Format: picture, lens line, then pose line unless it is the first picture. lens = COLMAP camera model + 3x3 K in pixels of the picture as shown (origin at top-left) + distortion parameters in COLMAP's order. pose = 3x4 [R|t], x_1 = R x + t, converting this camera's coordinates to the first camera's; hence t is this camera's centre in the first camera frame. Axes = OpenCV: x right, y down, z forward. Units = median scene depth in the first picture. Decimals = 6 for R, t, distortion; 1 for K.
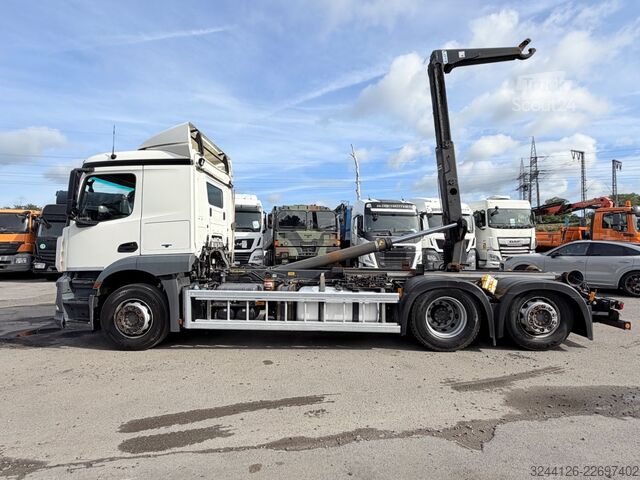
lens RADIAL K [[354.9, 0, 320.0], [0, 354.9, 240.0], [0, 0, 1]] dist [0.005491, 0.001660]
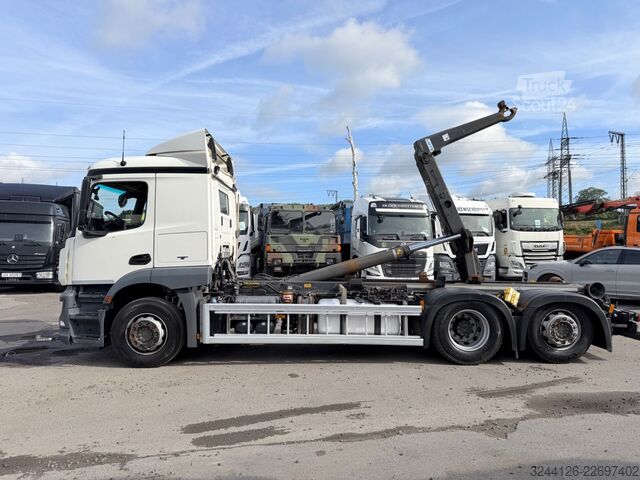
lens RADIAL K [[448.0, 0, 320.0], [0, 448.0, 240.0], [0, 0, 1]] dist [0.099713, -0.131491]
pose [[0.998863, 0.002645, 0.047589, -0.116104], [-0.002812, 0.999990, 0.003444, -0.036394], [-0.047580, -0.003574, 0.998861, -0.236060]]
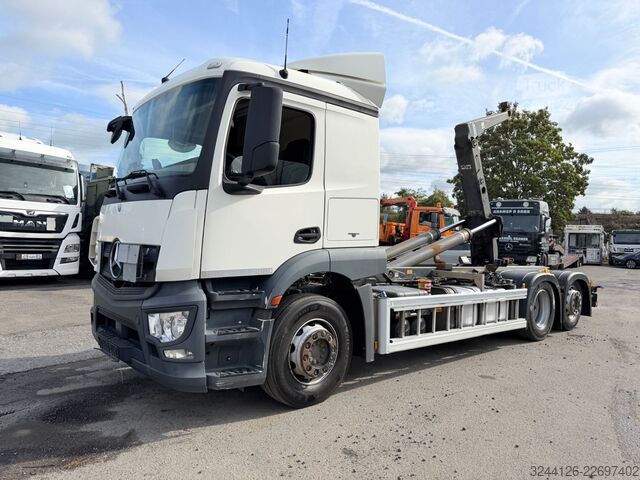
lens RADIAL K [[448.0, 0, 320.0], [0, 448.0, 240.0], [0, 0, 1]] dist [0.099713, -0.131491]
pose [[0.732682, 0.022983, 0.680183, -1.033793], [-0.046036, 0.998814, 0.015840, 0.015706], [-0.679013, -0.042919, 0.732871, 0.425689]]
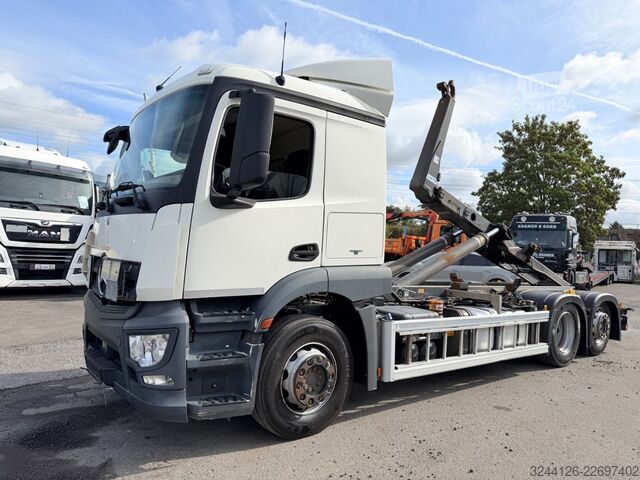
lens RADIAL K [[450.6, 0, 319.6], [0, 450.6, 244.2], [0, 0, 1]] dist [0.064573, -0.073315]
pose [[0.765315, 0.044306, 0.642130, -0.970400], [-0.059247, 0.998242, 0.001736, 0.004977], [-0.640924, -0.039373, 0.766594, 0.438431]]
